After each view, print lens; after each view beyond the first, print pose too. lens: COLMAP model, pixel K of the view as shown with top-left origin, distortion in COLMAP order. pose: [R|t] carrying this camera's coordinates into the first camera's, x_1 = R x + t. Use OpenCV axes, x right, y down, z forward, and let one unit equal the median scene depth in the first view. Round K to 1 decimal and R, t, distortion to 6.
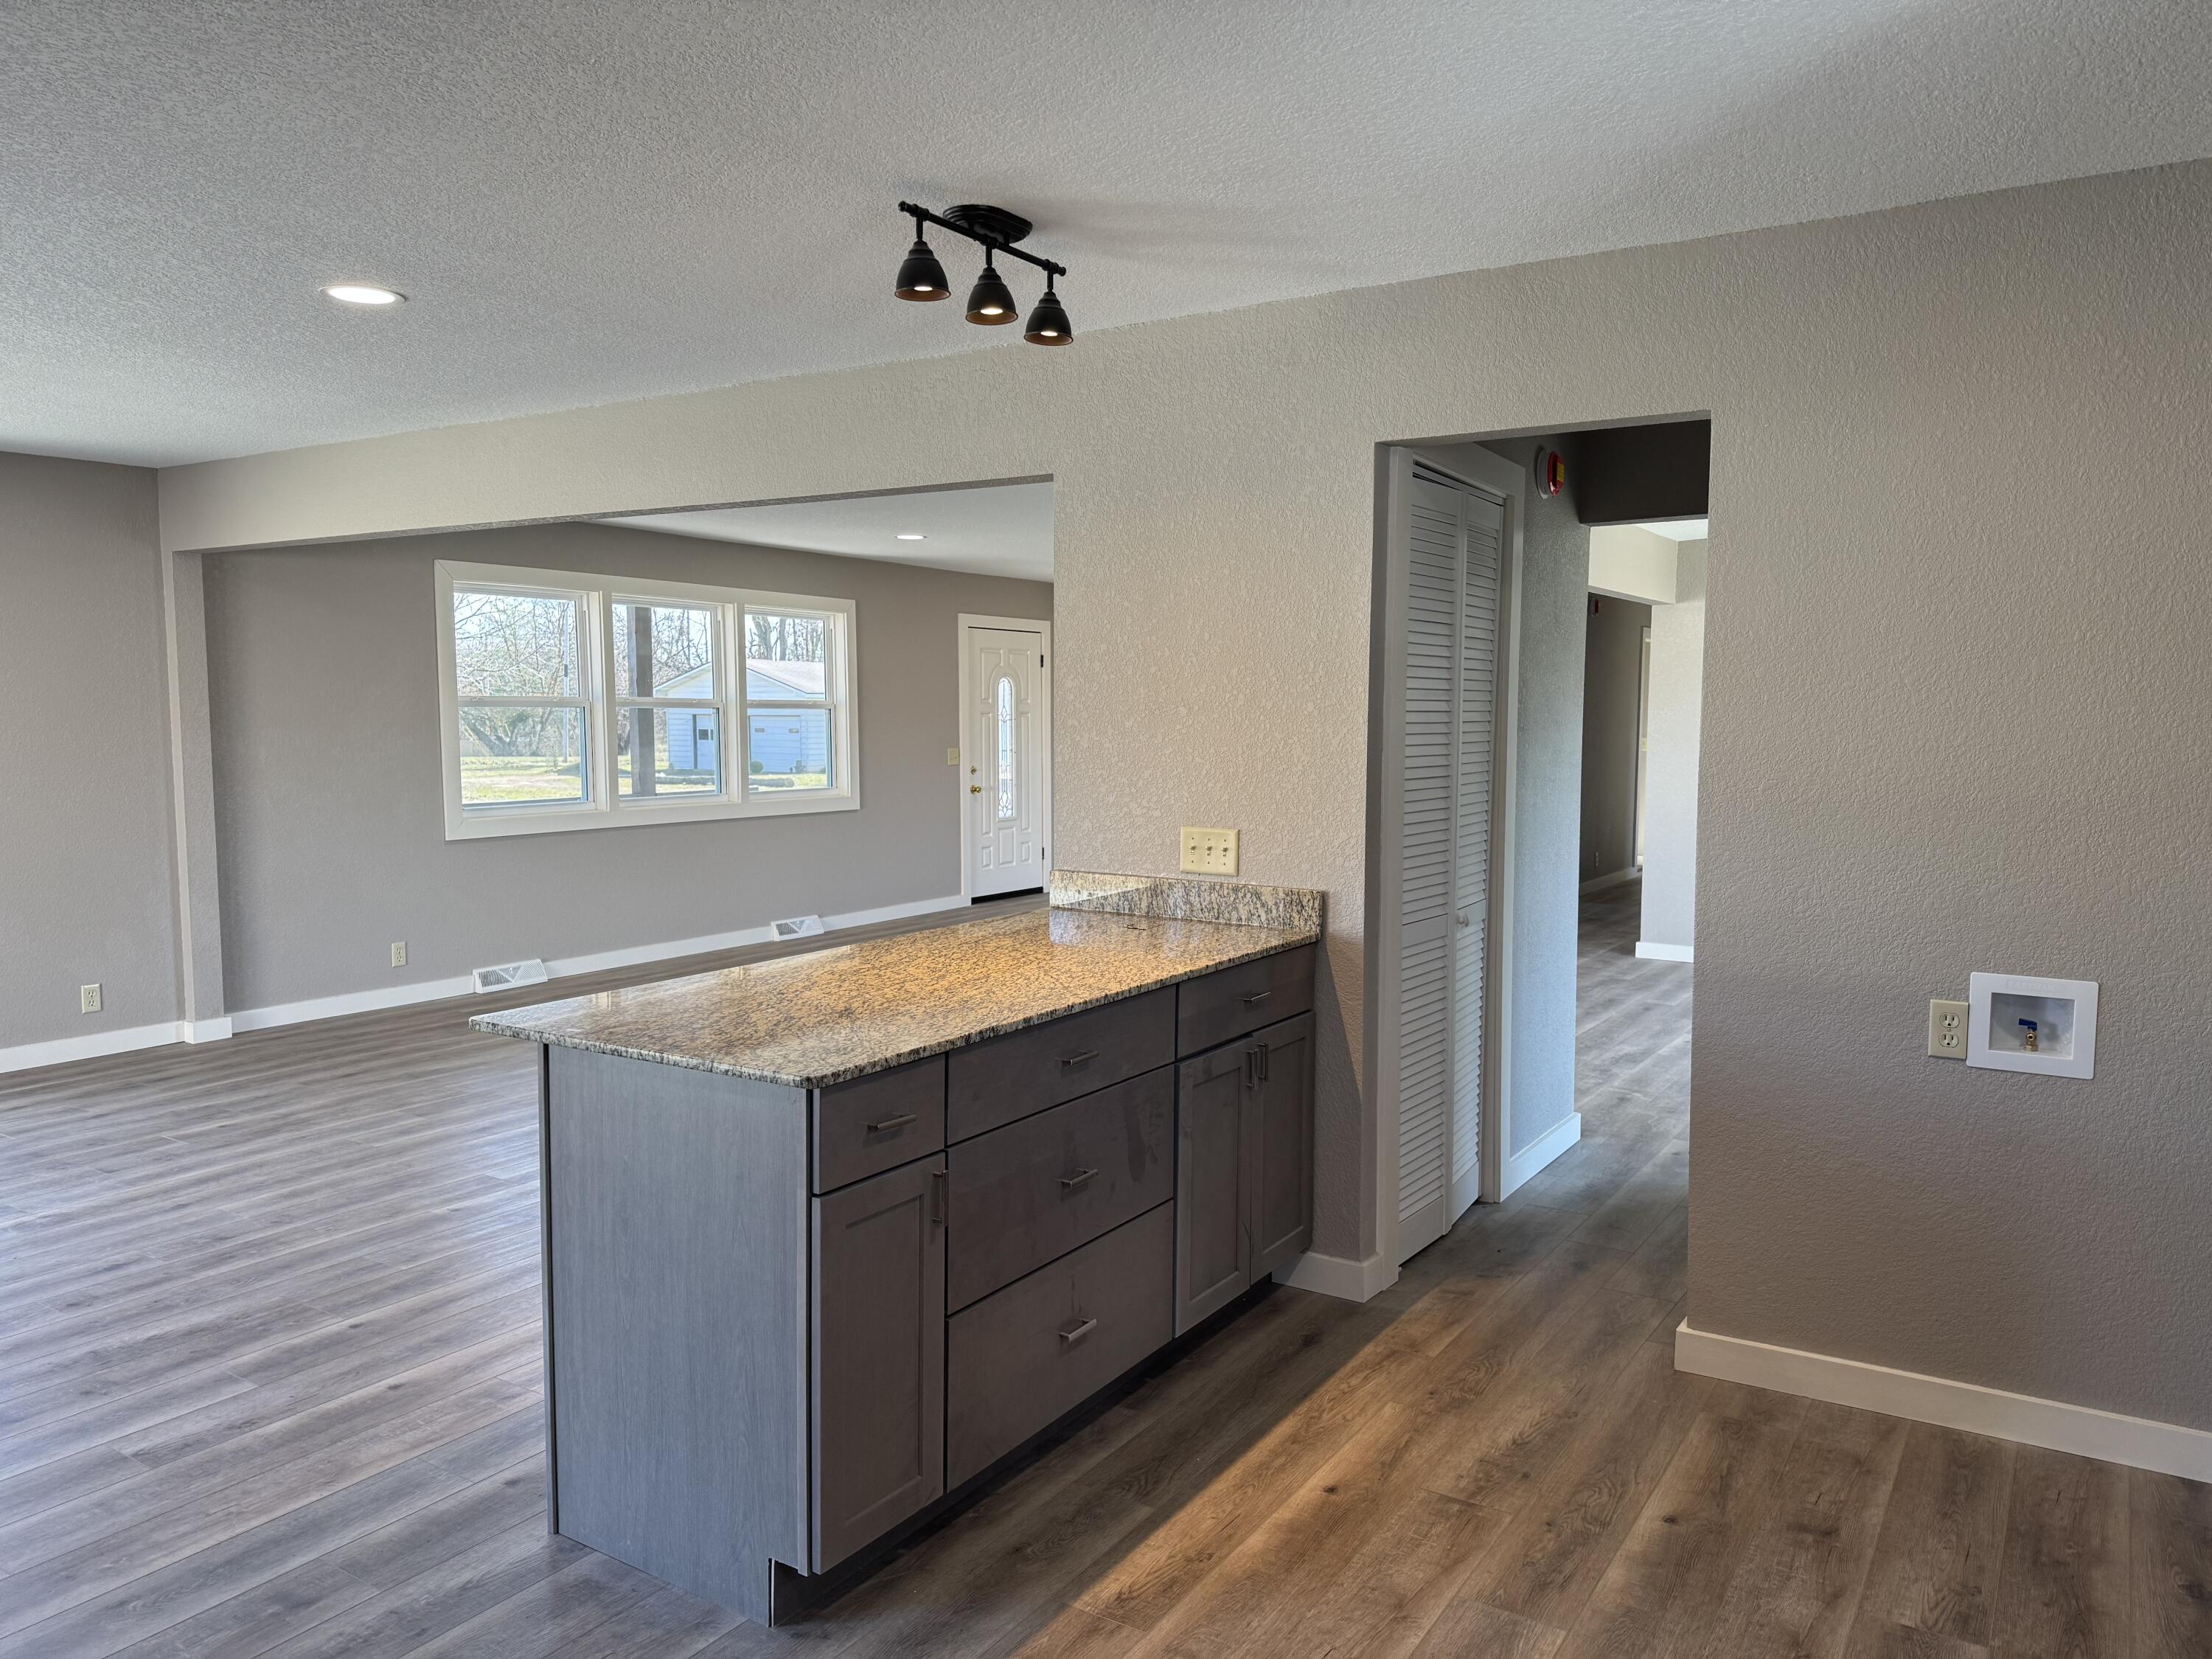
lens RADIAL K [[1542.3, 0, 1111.2], [0, 1542.3, 835.3], [0, 0, 1]] dist [0.088719, -0.116387]
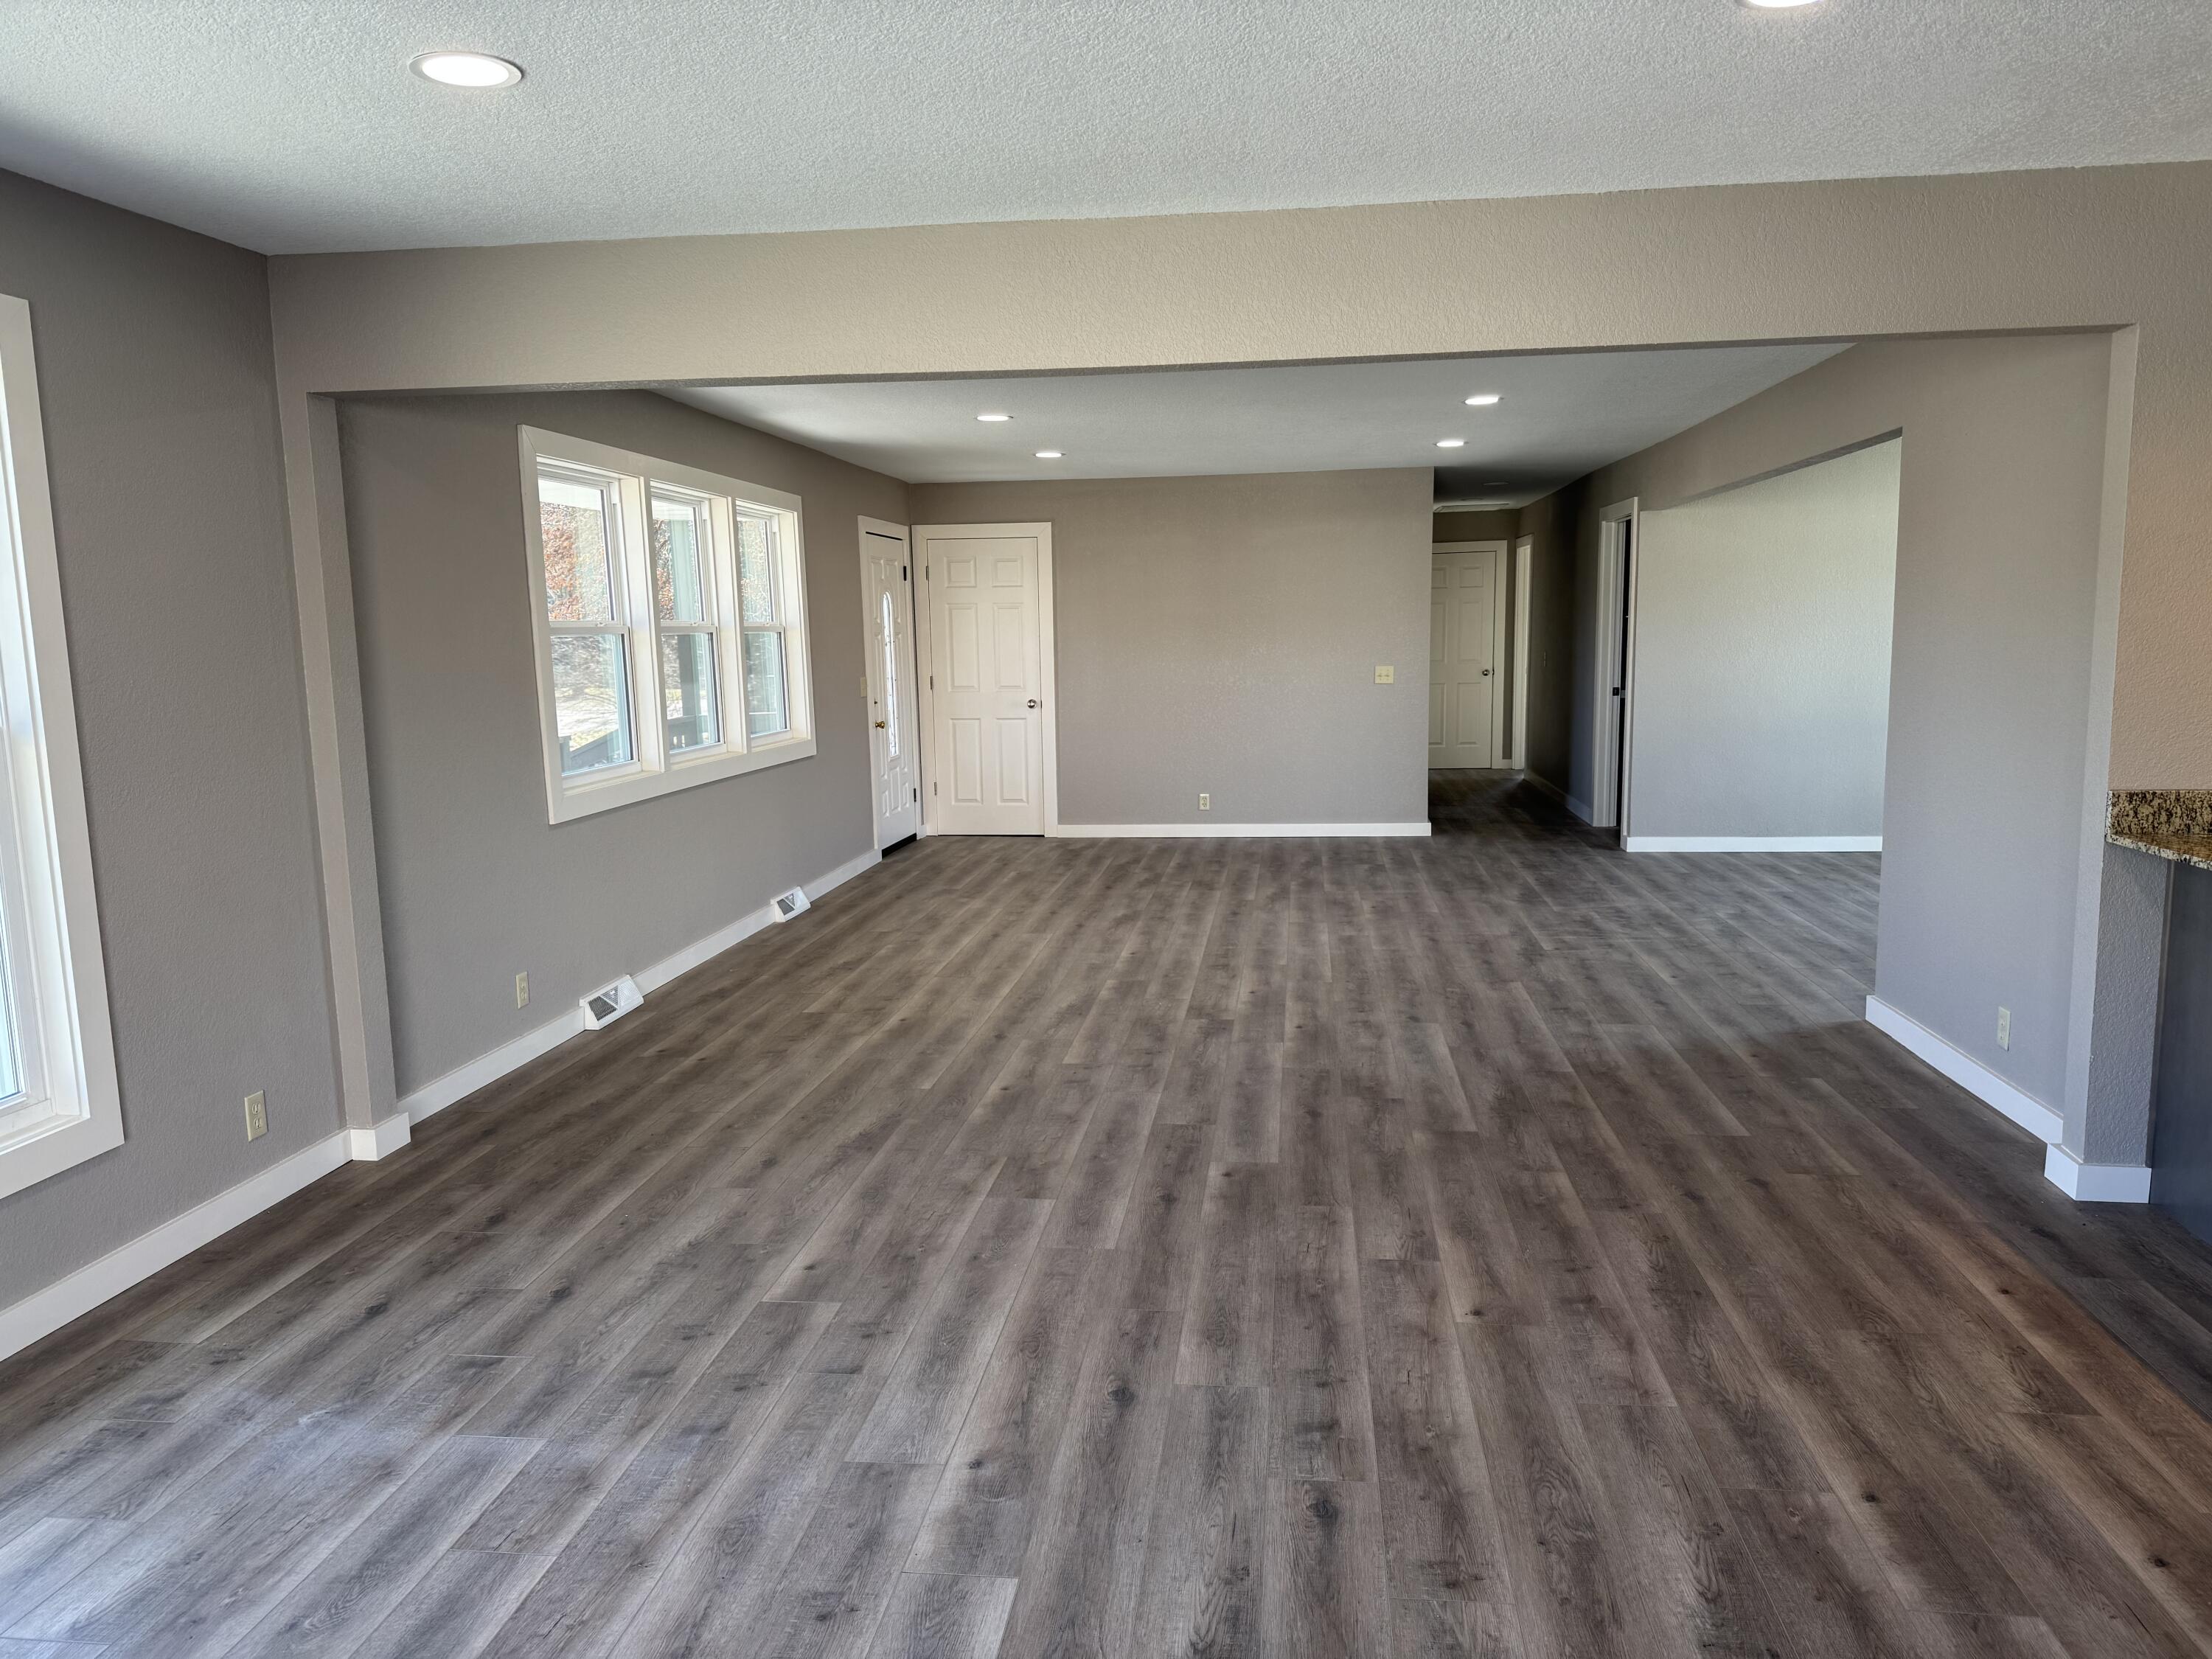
lens RADIAL K [[1551.2, 0, 1106.0], [0, 1551.2, 829.5], [0, 0, 1]] dist [0.000510, -0.003590]
pose [[0.899066, -0.074074, 0.431502, -0.585738], [0.054754, 0.996869, 0.057045, -0.023207], [-0.434376, -0.027661, 0.900307, 0.293408]]
